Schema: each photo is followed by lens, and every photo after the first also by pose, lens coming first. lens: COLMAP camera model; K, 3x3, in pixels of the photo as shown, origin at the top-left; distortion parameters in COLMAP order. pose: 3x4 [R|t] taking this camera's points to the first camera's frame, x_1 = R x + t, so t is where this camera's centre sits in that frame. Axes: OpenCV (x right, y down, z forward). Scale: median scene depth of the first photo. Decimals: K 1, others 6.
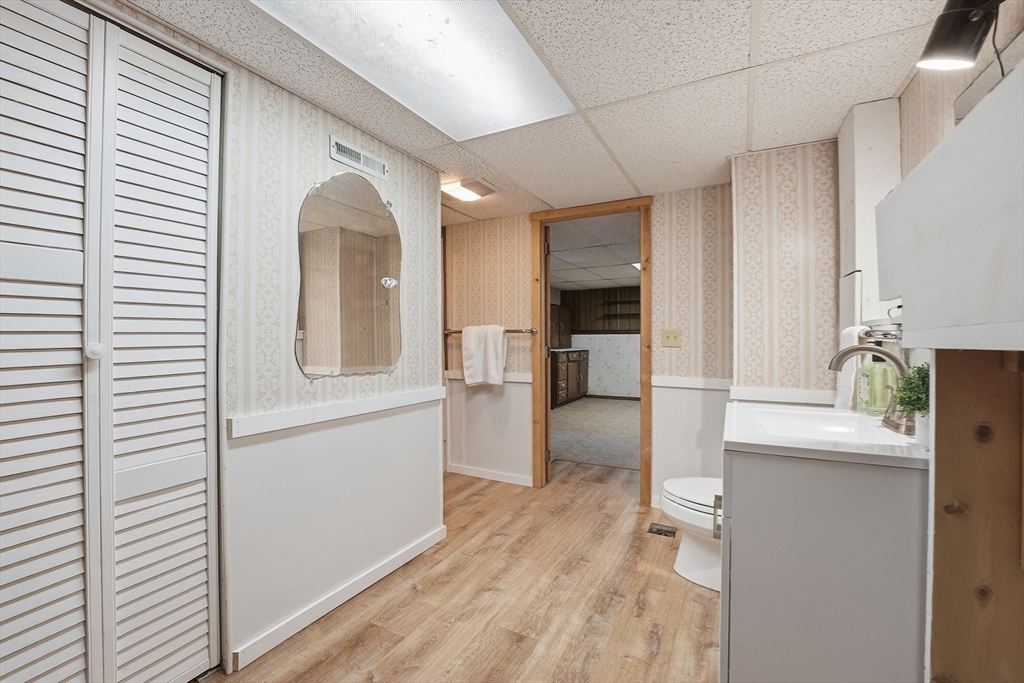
lens RADIAL K [[420.3, 0, 510.6], [0, 420.3, 336.6], [0, 0, 1]] dist [-0.019105, 0.000615]
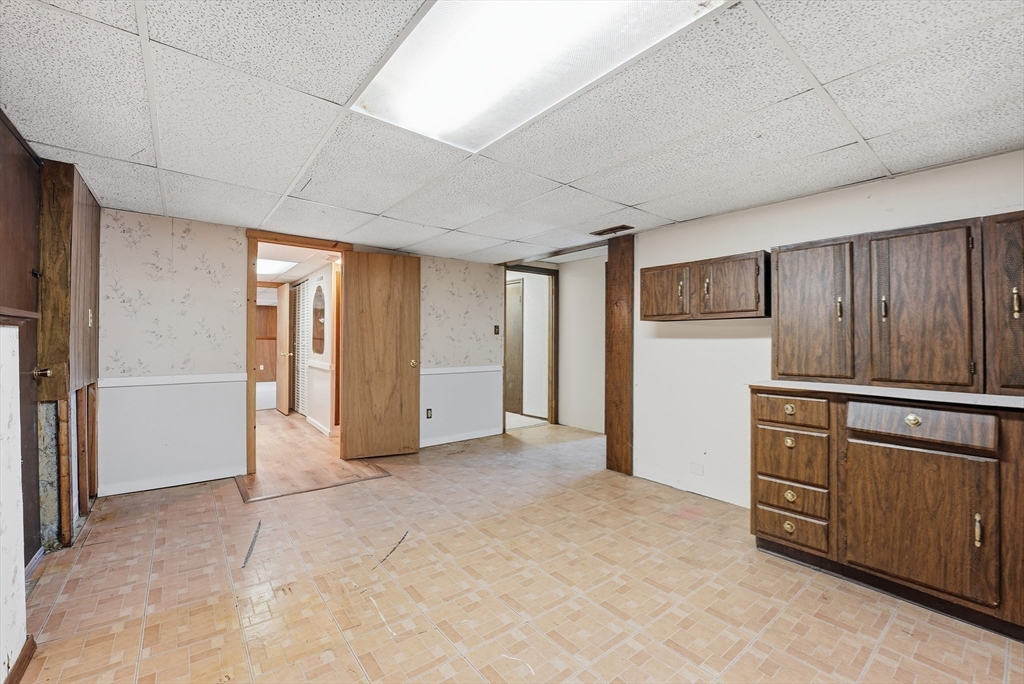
lens RADIAL K [[420.3, 0, 510.6], [0, 420.3, 337.1], [0, 0, 1]] dist [-0.019105, 0.000615]
pose [[-0.394208, -0.008358, -0.918983, 0.942384], [-0.000332, 0.999960, -0.008952, -0.000273], [0.919021, -0.003224, -0.394195, 1.778564]]
